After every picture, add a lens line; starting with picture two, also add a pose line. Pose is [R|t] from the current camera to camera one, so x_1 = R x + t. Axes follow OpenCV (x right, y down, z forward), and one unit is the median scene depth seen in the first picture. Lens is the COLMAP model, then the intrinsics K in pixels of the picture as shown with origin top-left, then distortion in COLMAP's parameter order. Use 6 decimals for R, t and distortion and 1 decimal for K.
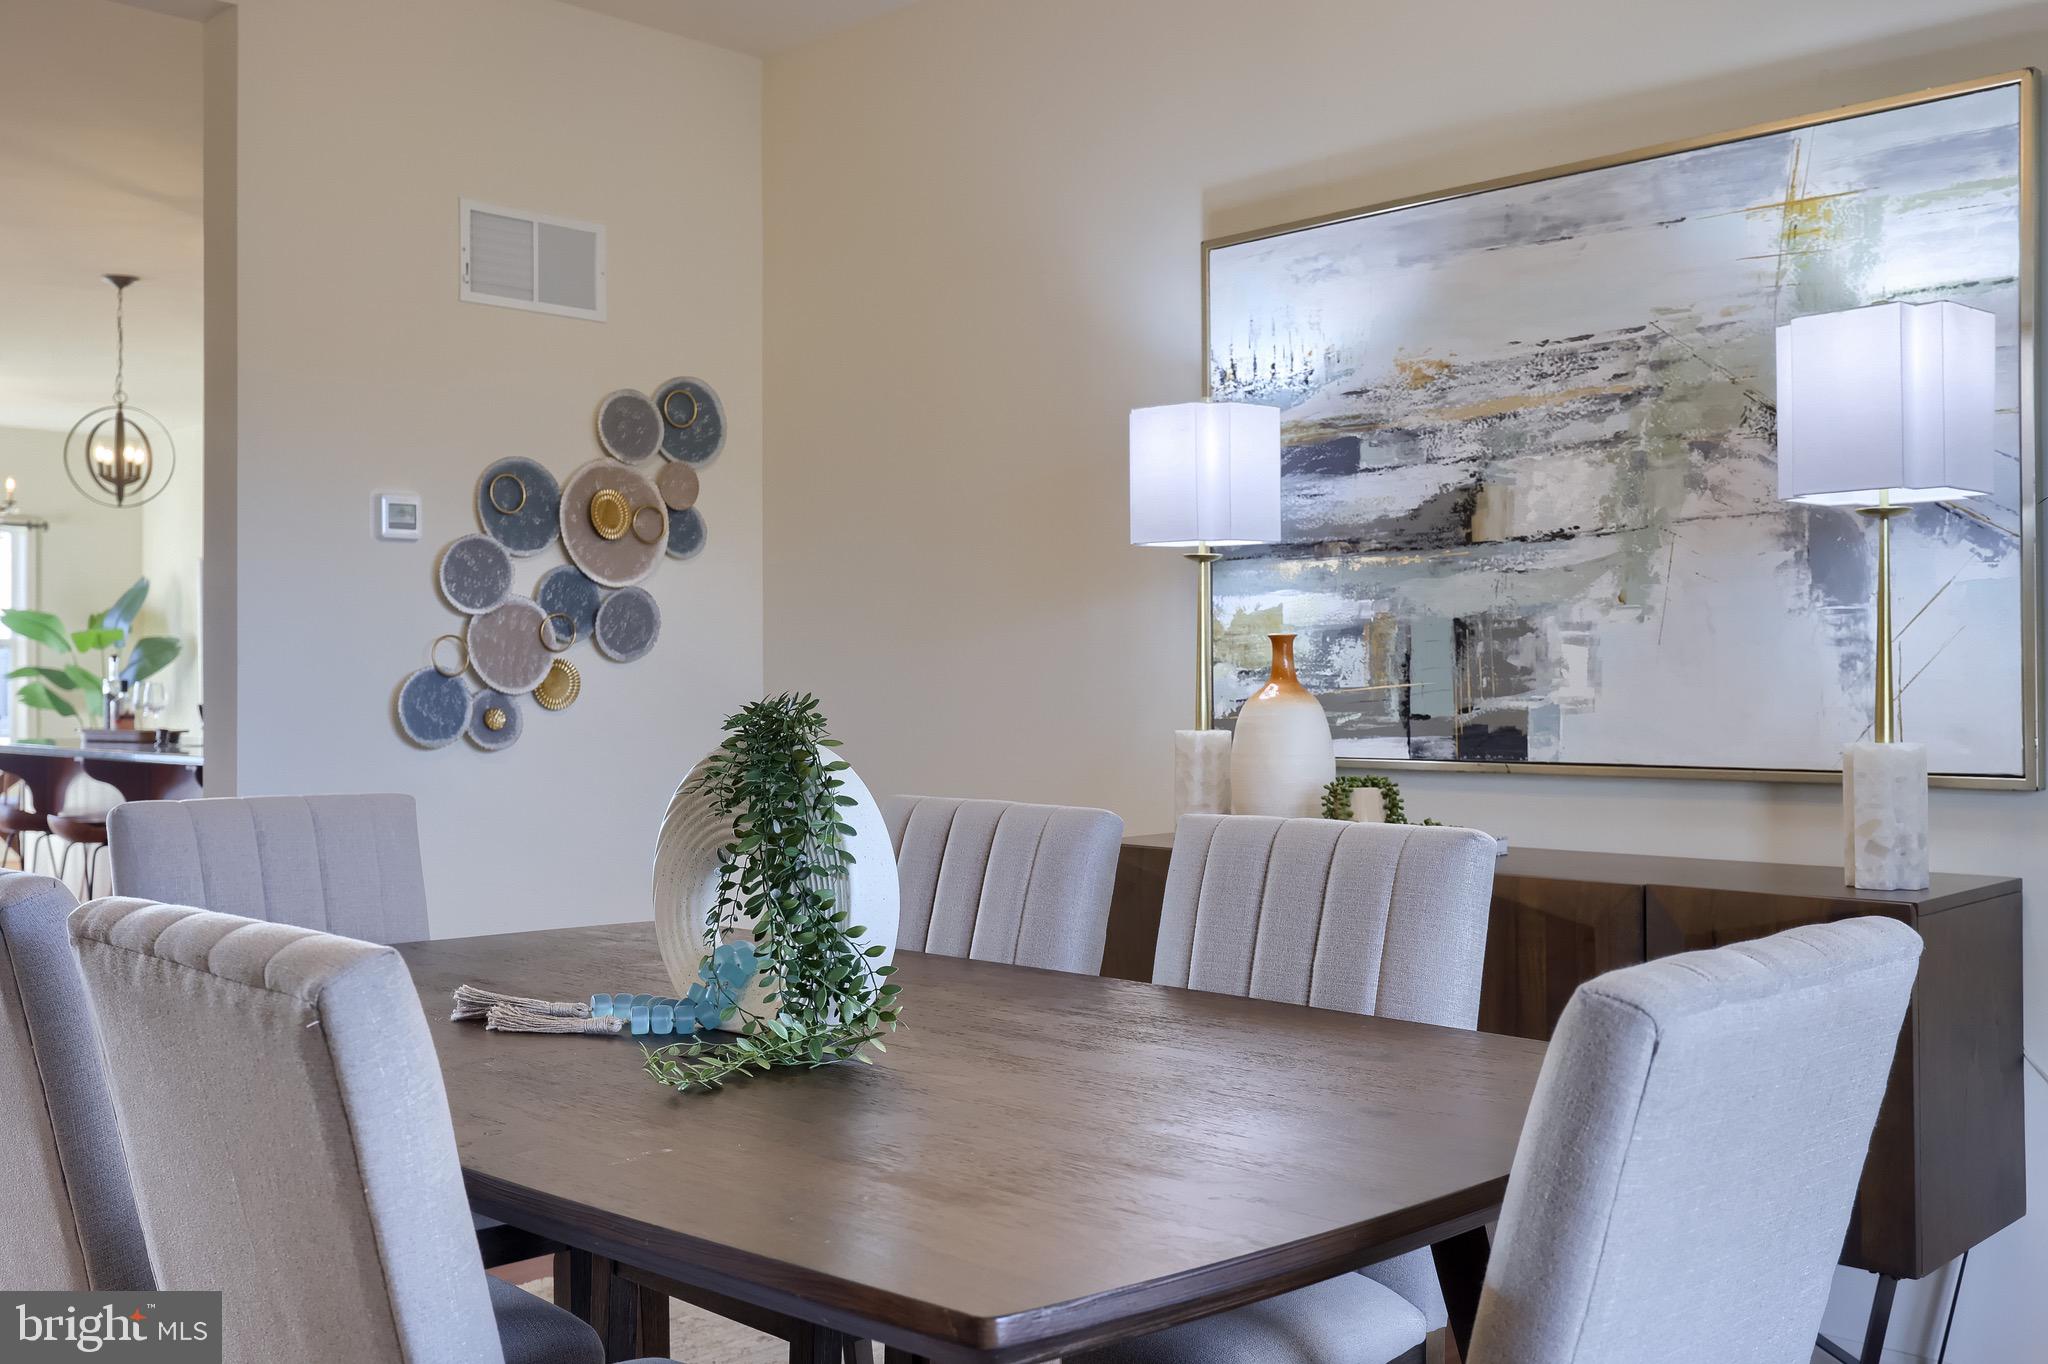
lens RADIAL K [[1960.2, 0, 1023.0], [0, 1960.2, 679.3], [0, 0, 1]] dist [0.002354, 0.000000]
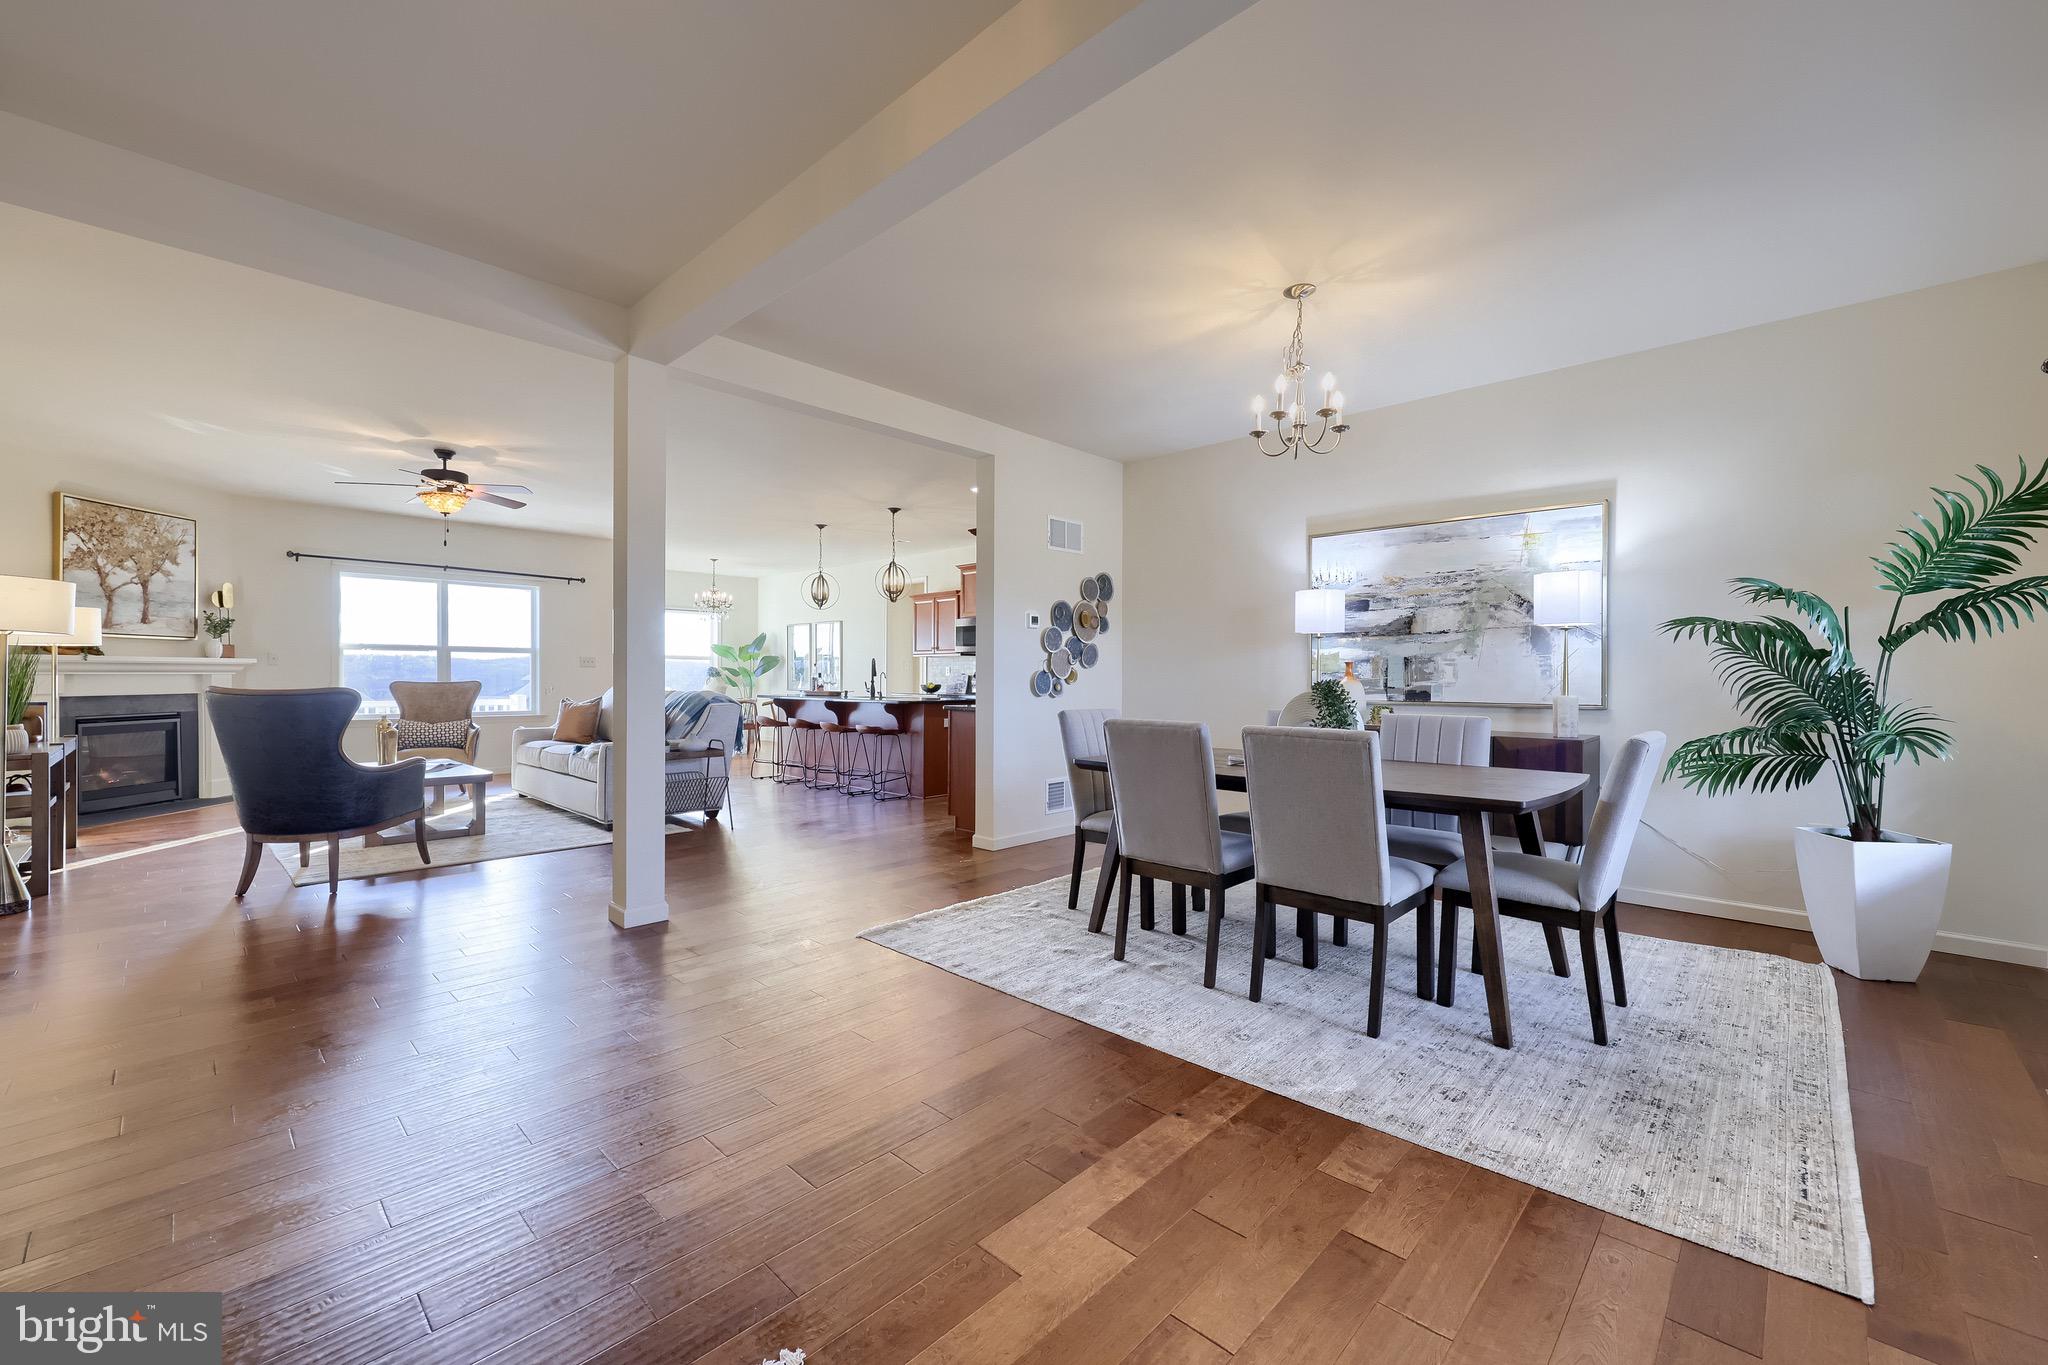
lens RADIAL K [[833.0, 0, 1029.1], [0, 833.0, 682.3], [0, 0, 1]] dist [0.001893, -0.000800]
pose [[0.999643, 0.005344, 0.026181, -0.432338], [-0.005614, 0.999932, 0.010264, -0.000346], [-0.026124, -0.010407, 0.999605, -0.353398]]
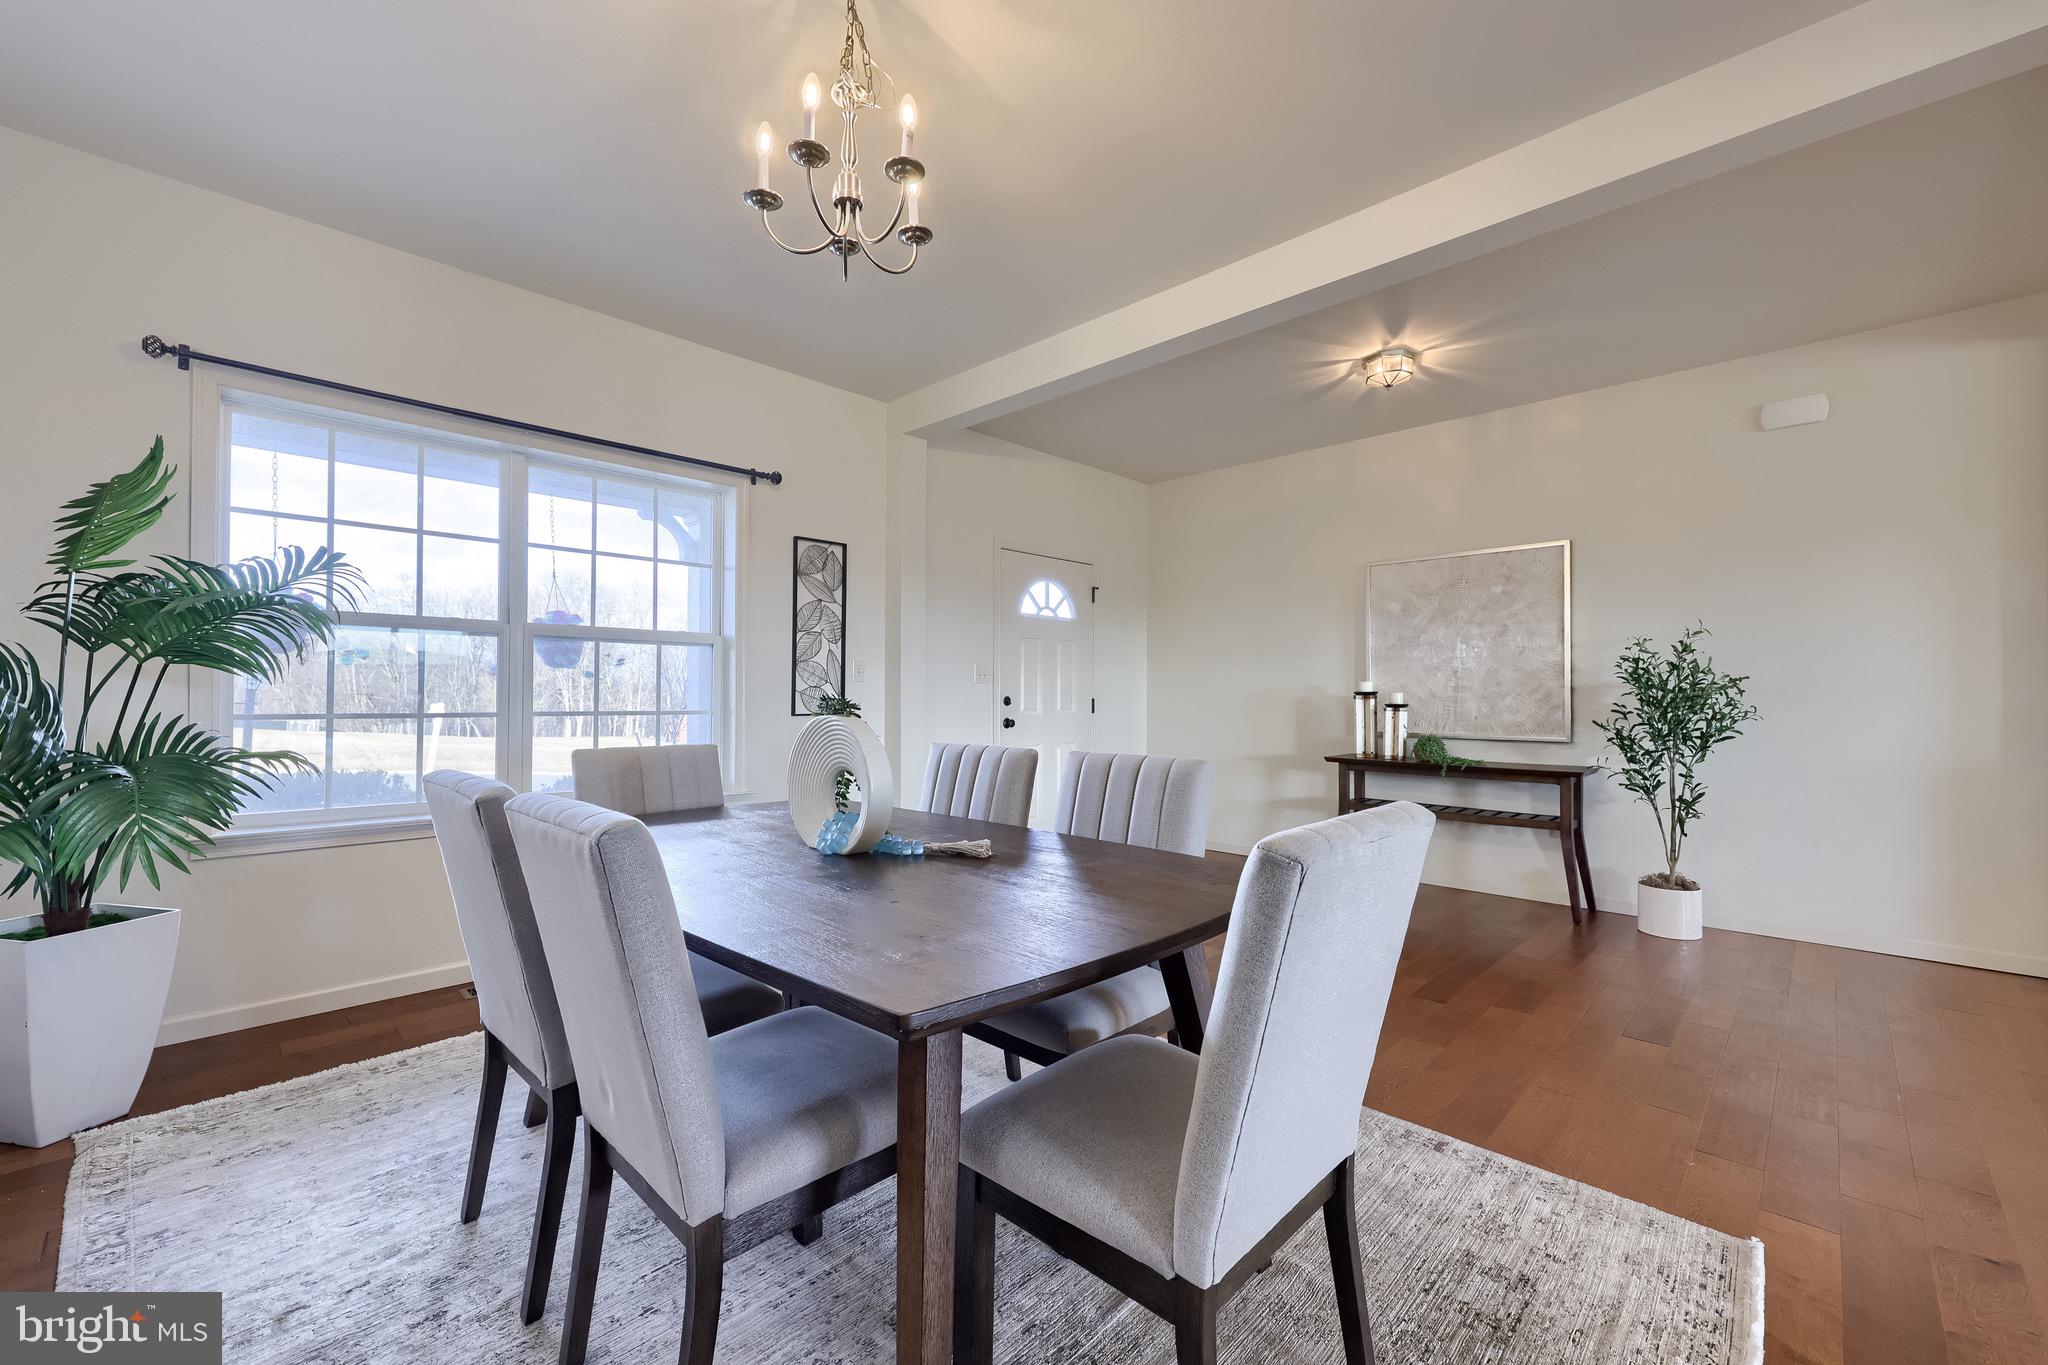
lens RADIAL K [[833.0, 0, 1024.1], [0, 833.0, 689.5], [0, 0, 1]] dist [0.001893, -0.000800]
pose [[-0.999968, -0.000477, -0.008019, -0.188000], [-0.000396, 0.999950, -0.010041, 0.005788], [0.008024, -0.010038, -0.999917, 1.141472]]
